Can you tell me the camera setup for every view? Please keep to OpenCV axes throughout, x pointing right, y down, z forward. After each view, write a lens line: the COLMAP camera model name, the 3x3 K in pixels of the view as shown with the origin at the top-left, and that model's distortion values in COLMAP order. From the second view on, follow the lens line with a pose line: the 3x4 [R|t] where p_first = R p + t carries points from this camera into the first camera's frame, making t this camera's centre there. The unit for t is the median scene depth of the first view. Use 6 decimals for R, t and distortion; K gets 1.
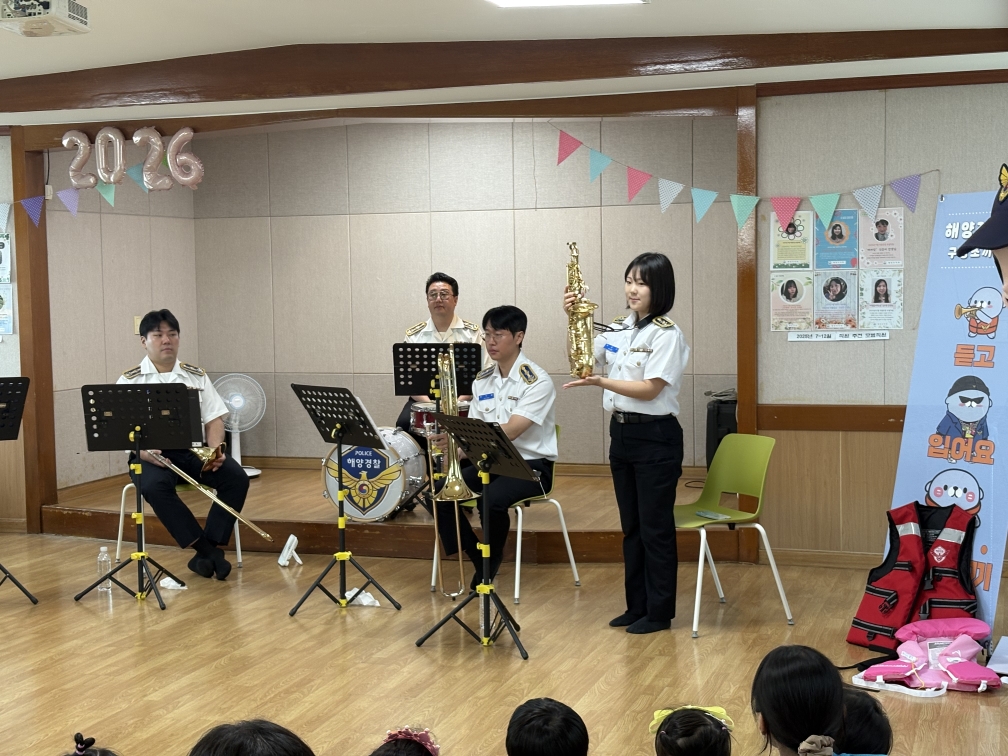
lens RADIAL K [[1524.7, 0, 504.0], [0, 1524.7, 378.0], [0, 0, 1]] dist [0.231205, -0.978104]
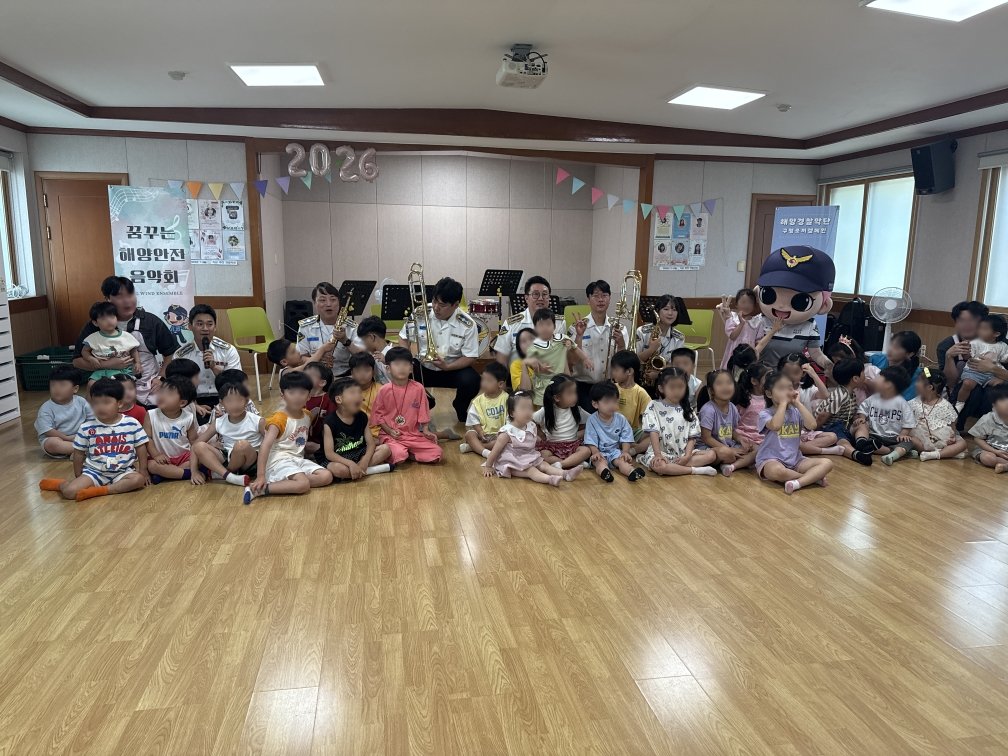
lens RADIAL K [[699.8, 0, 503.8], [0, 699.8, 393.0], [0, 0, 1]] dist [0.114697, -0.198560]
pose [[0.874142, -0.064471, 0.481372, -0.547003], [0.004467, 0.992175, 0.124772, 0.025774], [-0.485650, -0.106918, 0.867590, 0.172624]]
